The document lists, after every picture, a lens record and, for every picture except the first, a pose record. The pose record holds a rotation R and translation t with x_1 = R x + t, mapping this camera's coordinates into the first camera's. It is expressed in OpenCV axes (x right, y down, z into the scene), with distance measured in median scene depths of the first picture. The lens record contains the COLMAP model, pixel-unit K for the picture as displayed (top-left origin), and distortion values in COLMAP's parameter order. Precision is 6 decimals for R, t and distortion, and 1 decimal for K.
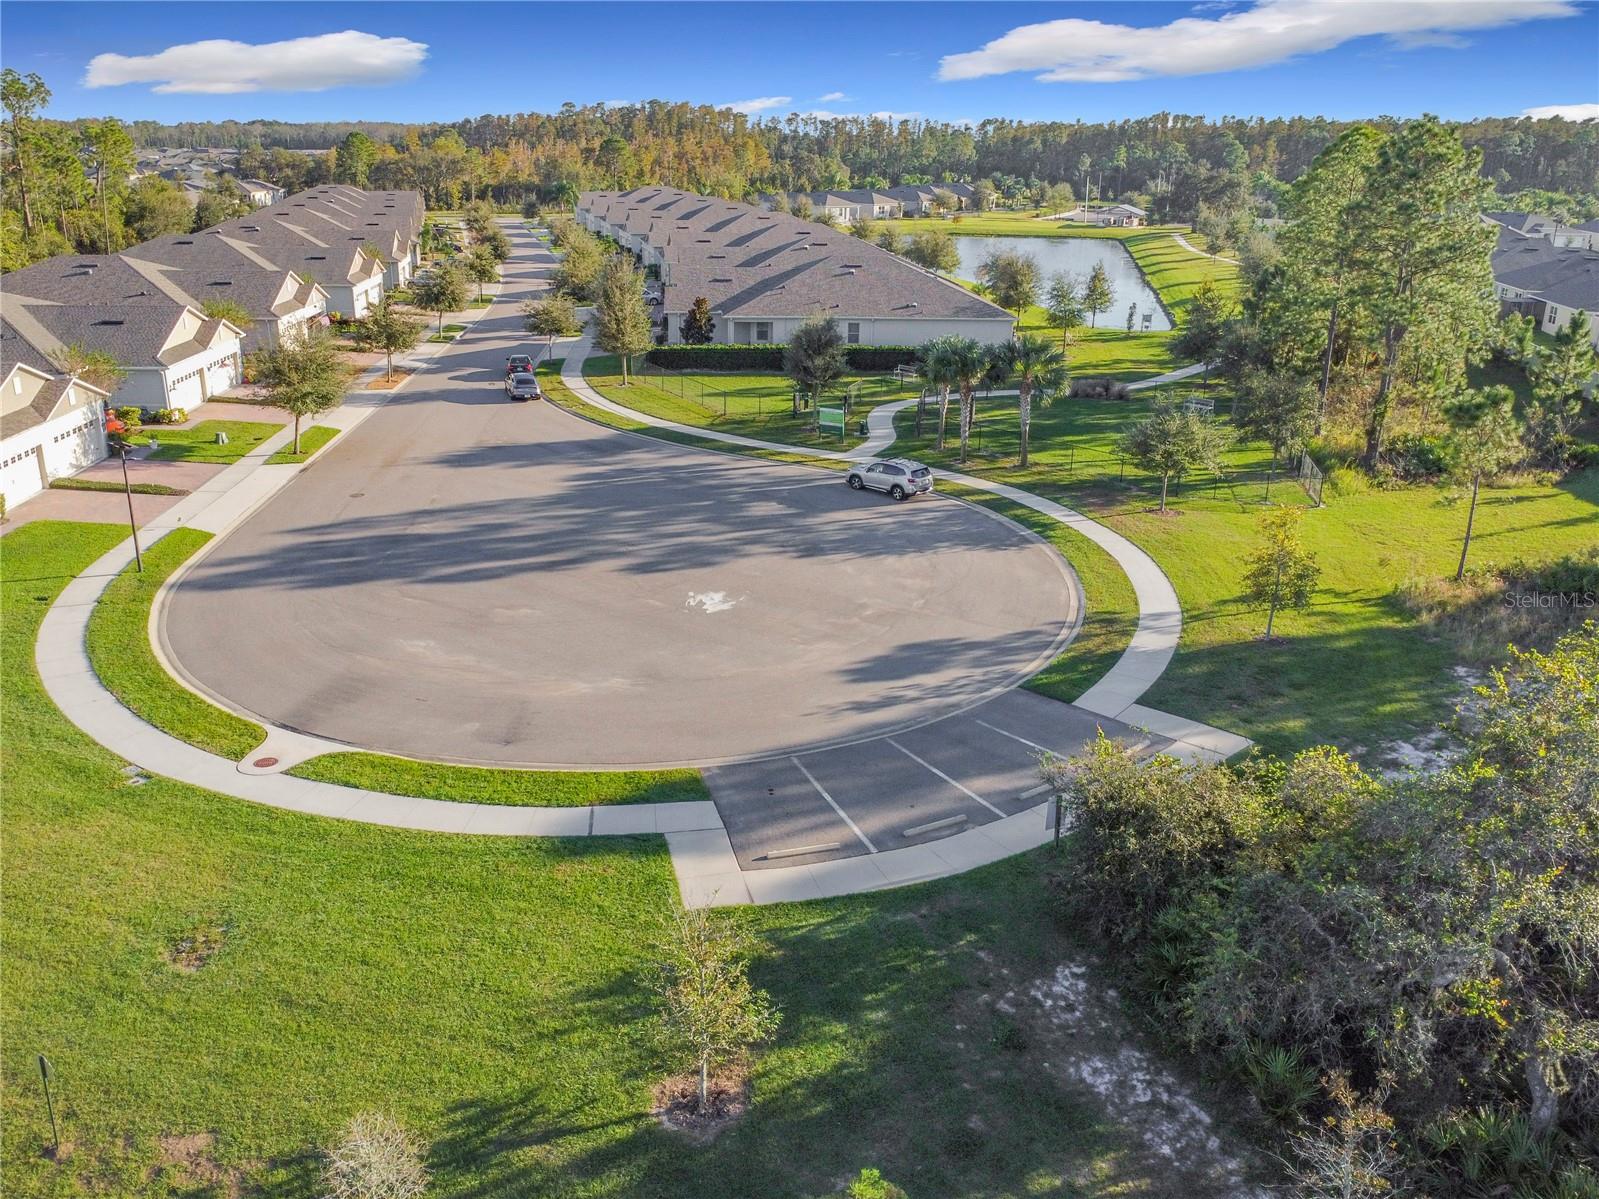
lens RADIAL K [[1267.2, 0, 804.5], [0, 1267.2, 596.4], [0, 0, 1]] dist [-0.021812, -0.001018]
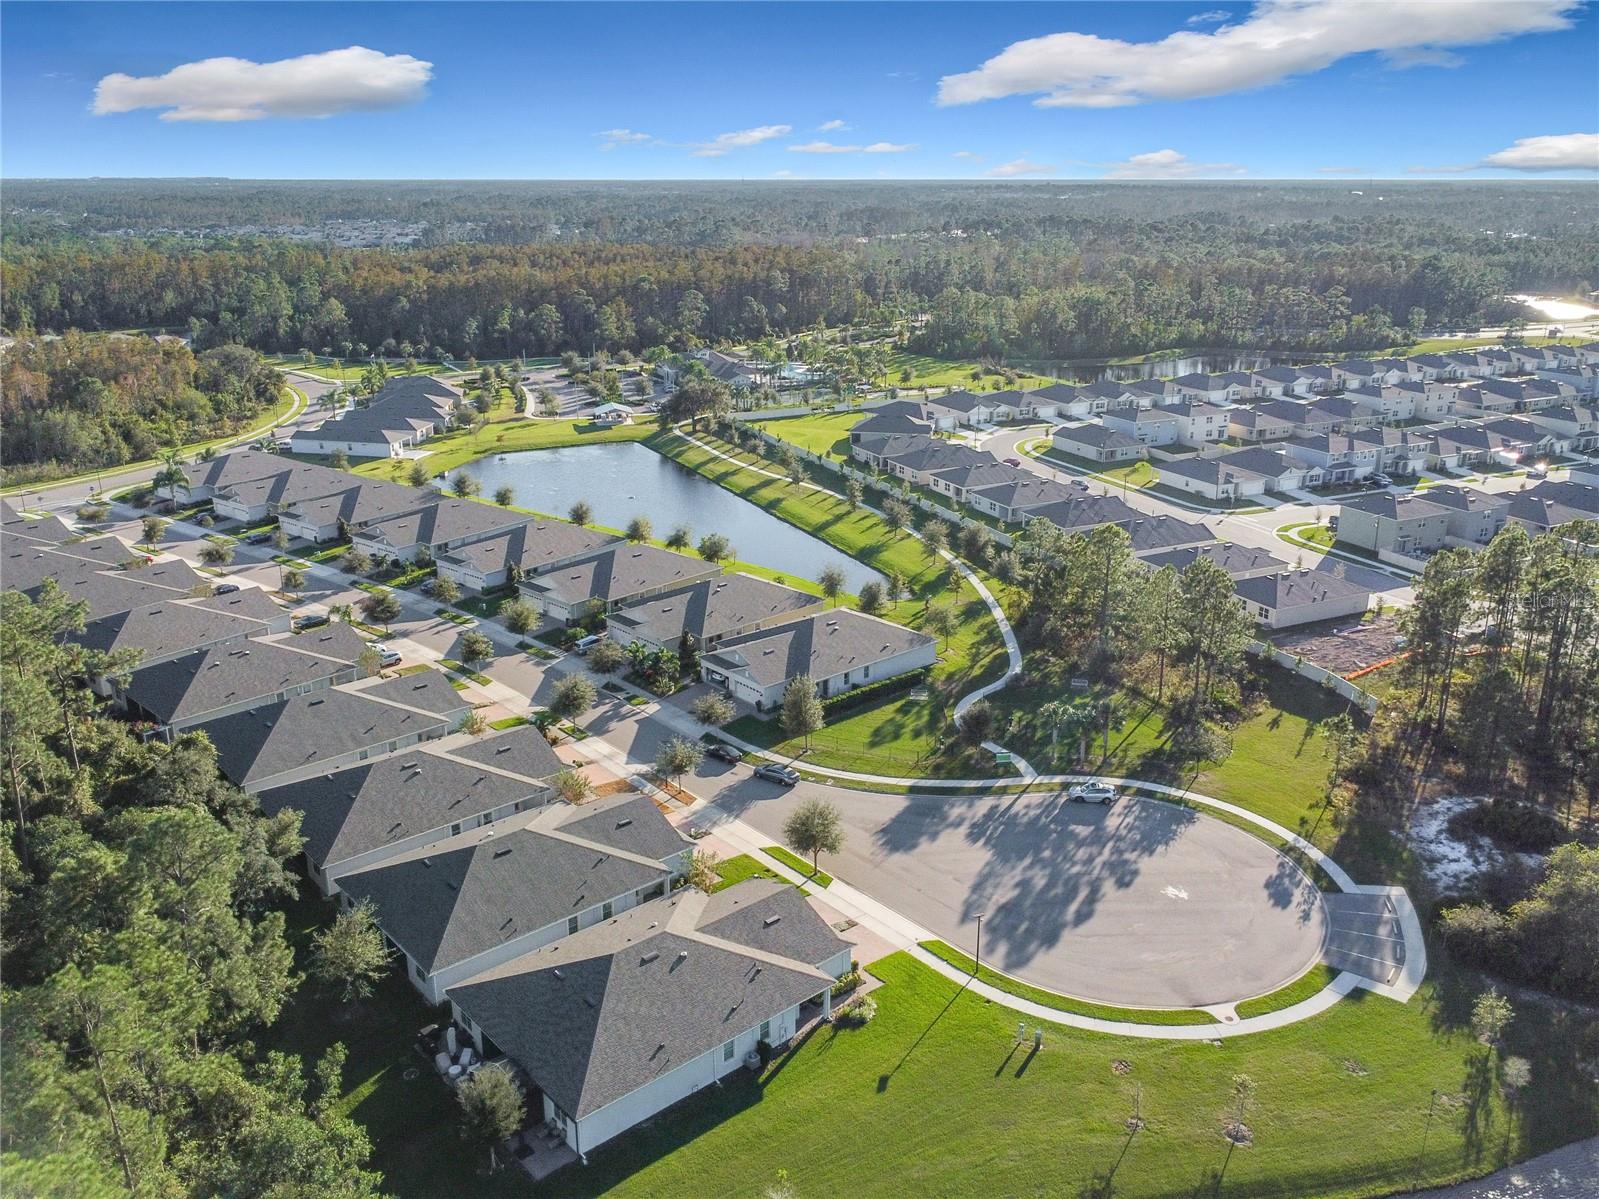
lens RADIAL K [[1274.1, 0, 809.5], [0, 1274.1, 599.9], [0, 0, 1]] dist [0.003354, -0.004173]
pose [[0.795412, -0.203077, 0.571034, -0.940064], [0.213541, 0.975678, 0.049532, -0.399408], [-0.567204, 0.082540, 0.819431, -0.297756]]
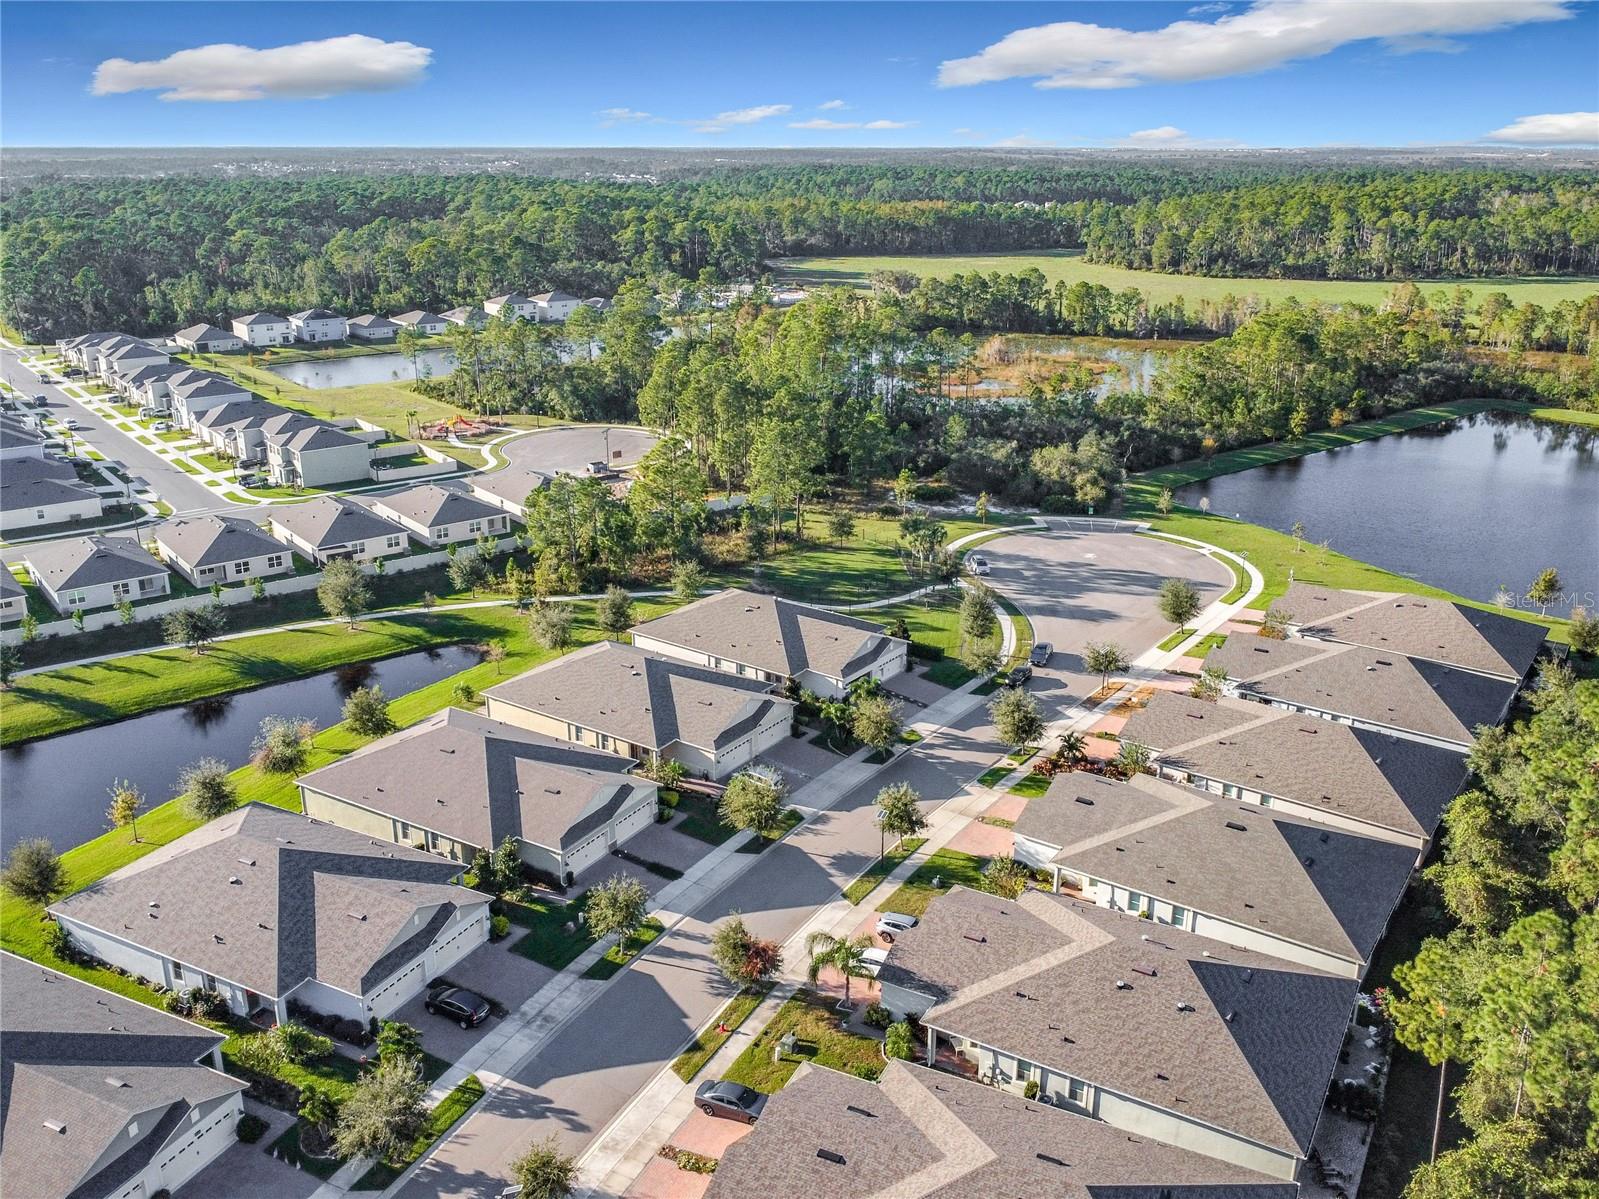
lens RADIAL K [[1297.7, 0, 798.1], [0, 1297.7, 606.2], [0, 0, 1]] dist [0.004968, -0.002895]
pose [[-0.756331, -0.232487, 0.611484, -0.908396], [0.209478, 0.799437, 0.563045, -1.118043], [-0.619743, 0.553941, -0.555938, 1.897338]]
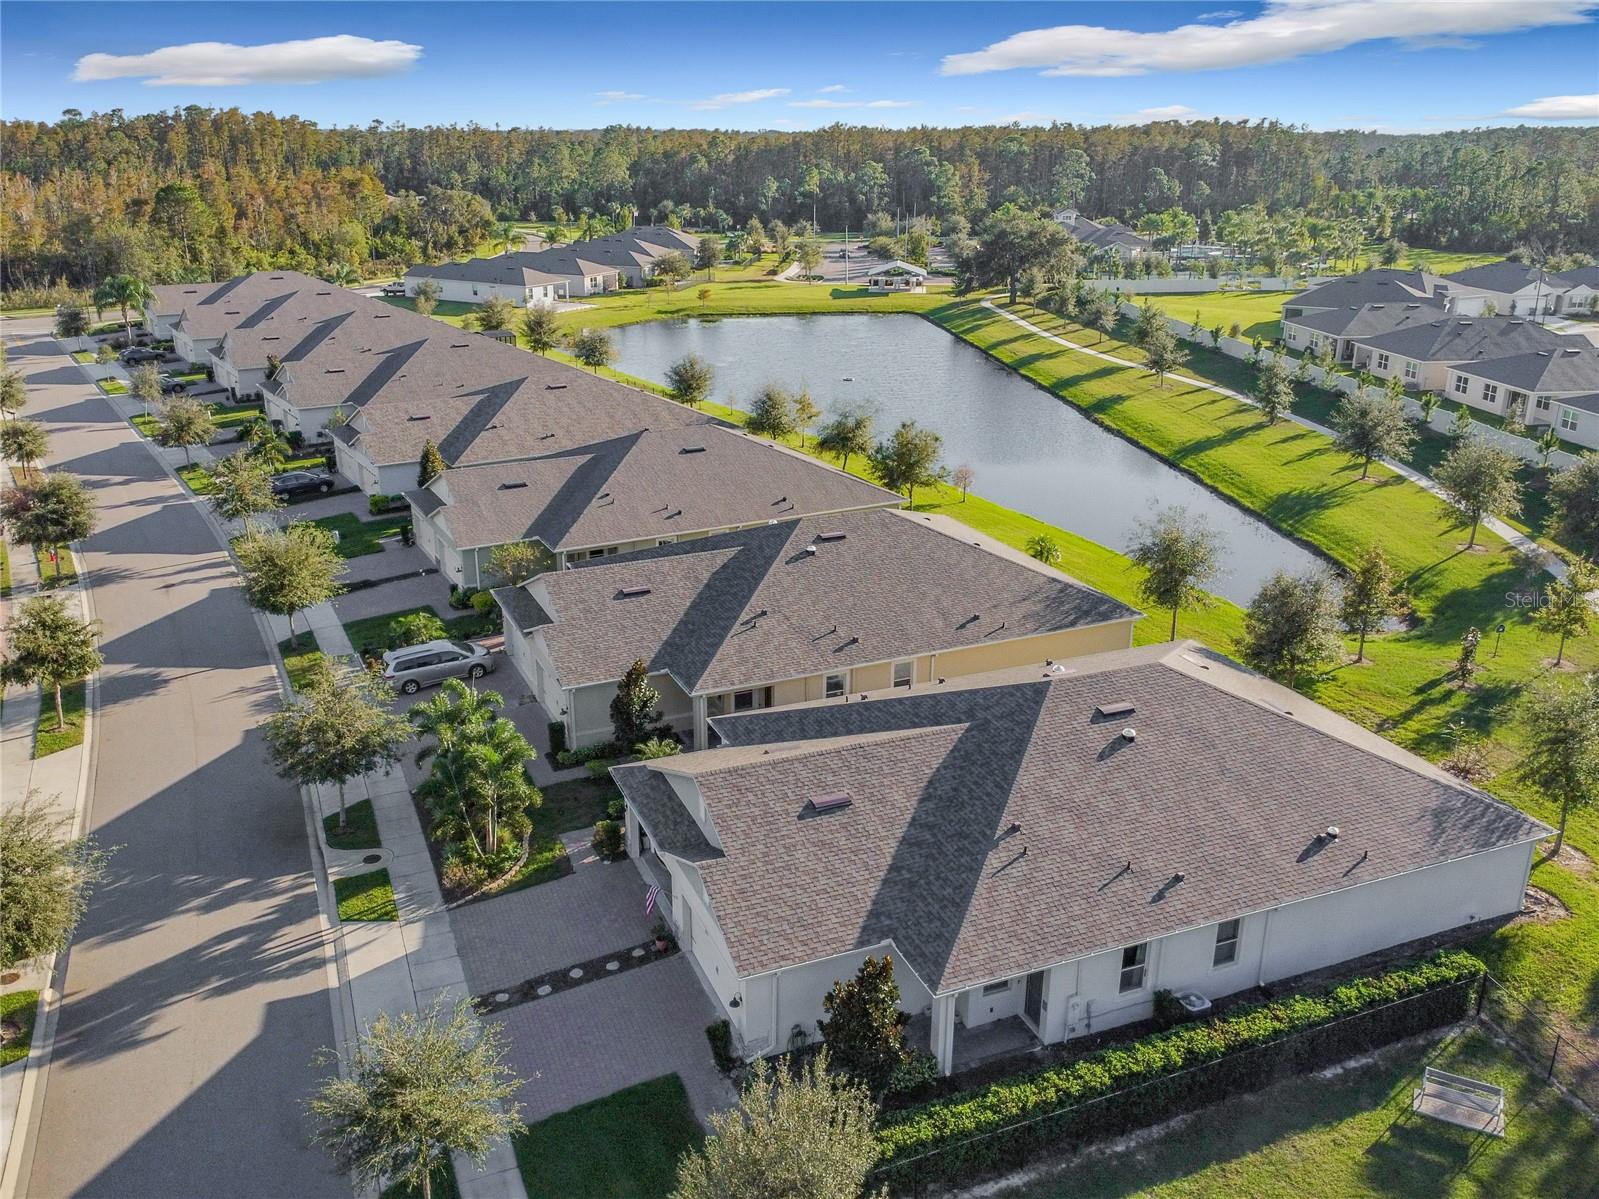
lens RADIAL K [[1297.7, 0, 798.1], [0, 1297.7, 606.2], [0, 0, 1]] dist [0.004968, -0.002895]
pose [[0.949008, -0.117188, 0.292661, -0.192750], [0.115006, 0.993057, 0.024713, -0.339962], [-0.293526, 0.010205, 0.955897, 0.670014]]
